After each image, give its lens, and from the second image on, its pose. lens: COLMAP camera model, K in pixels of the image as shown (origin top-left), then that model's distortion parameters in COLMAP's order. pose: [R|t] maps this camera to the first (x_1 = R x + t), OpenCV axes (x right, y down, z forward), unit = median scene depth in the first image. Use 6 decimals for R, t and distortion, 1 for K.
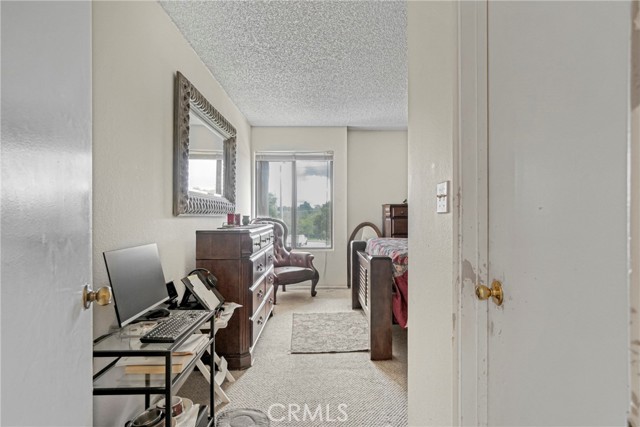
lens RADIAL K [[386.4, 0, 320.0], [0, 386.4, 213.5], [0, 0, 1]] dist [-0.000075, 0.000012]
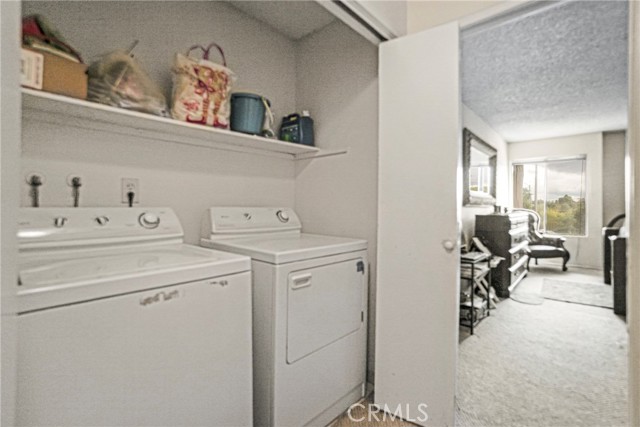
lens RADIAL K [[315.6, 0, 320.0], [0, 315.6, 213.5], [0, 0, 1]] dist [-0.015882, 0.001114]
pose [[0.760437, 0.000270, -0.649412, 0.045121], [0.009698, 0.999884, 0.011772, 0.009290], [0.649340, -0.015250, 0.760346, -0.340505]]
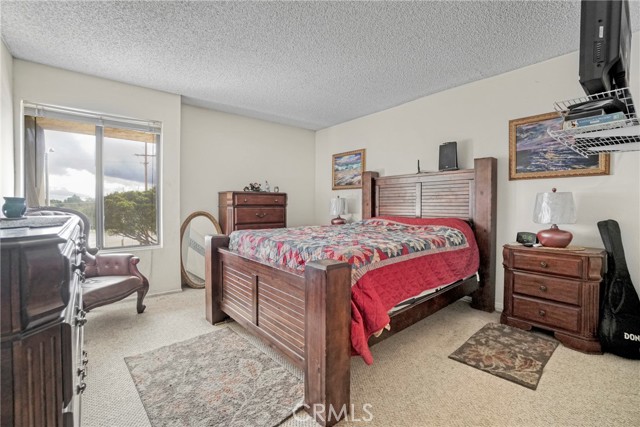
lens RADIAL K [[282.5, 0, 320.0], [0, 282.5, 213.5], [0, 0, 1]] dist [-0.061799, 0.017879]
pose [[0.764359, -0.012658, 0.644667, -0.107219], [-0.005157, 0.999655, 0.025743, 0.012712], [-0.644771, -0.023001, 0.764030, 0.460458]]
